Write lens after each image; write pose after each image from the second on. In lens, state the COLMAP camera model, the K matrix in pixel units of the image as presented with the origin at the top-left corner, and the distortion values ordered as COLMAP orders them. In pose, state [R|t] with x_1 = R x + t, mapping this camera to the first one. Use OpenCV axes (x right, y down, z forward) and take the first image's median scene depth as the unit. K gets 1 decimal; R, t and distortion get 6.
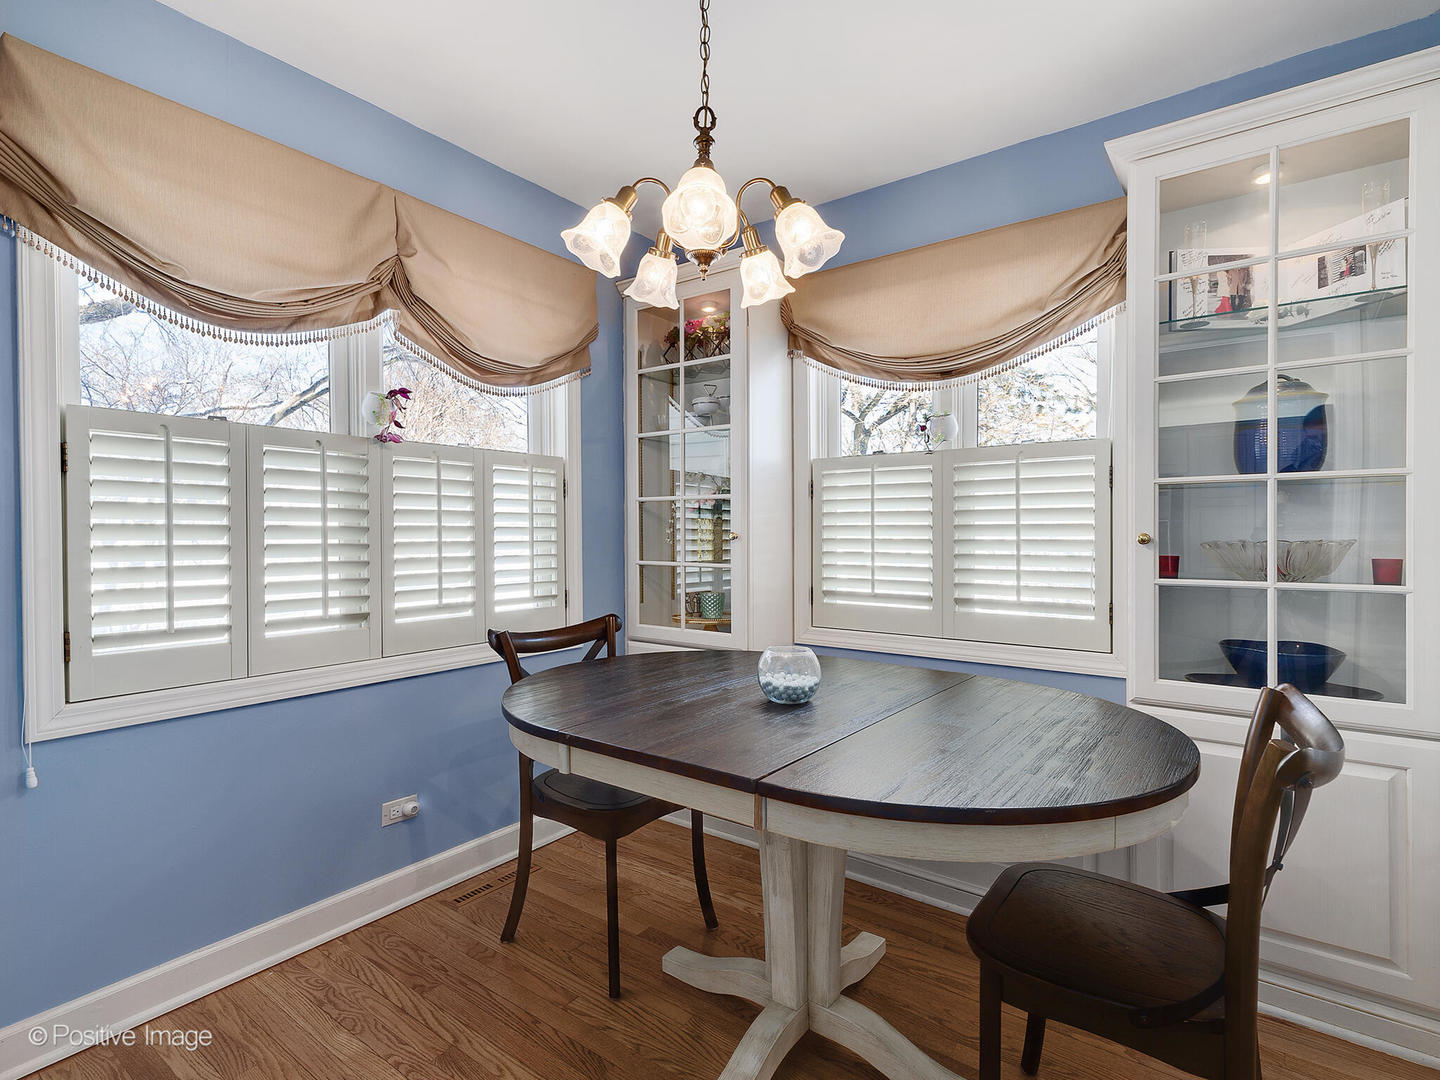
lens RADIAL K [[710.9, 0, 721.2], [0, 710.9, 534.2], [0, 0, 1]] dist [0.014278, -0.000416]
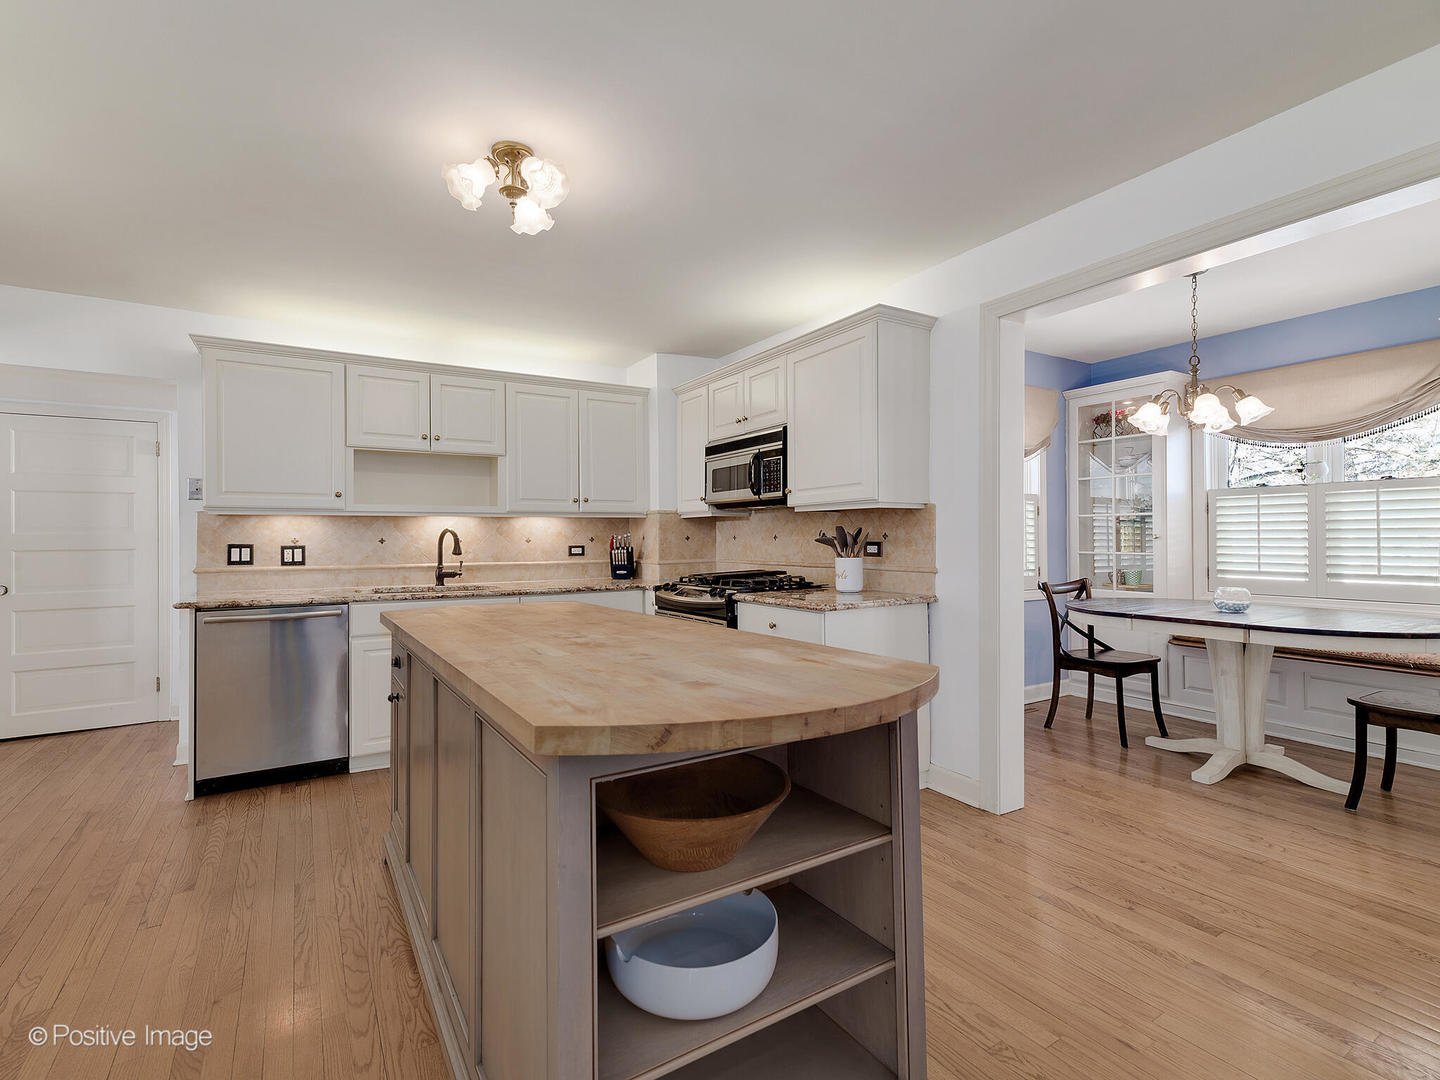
lens RADIAL K [[658.4, 0, 667.2], [0, 658.4, 538.2], [0, 0, 1]] dist [0.003033, 0.000207]
pose [[0.905466, -0.005200, -0.424387, -0.392910], [0.004468, 0.999986, -0.002719, 0.005969], [0.424395, 0.000566, 0.905477, -1.001505]]
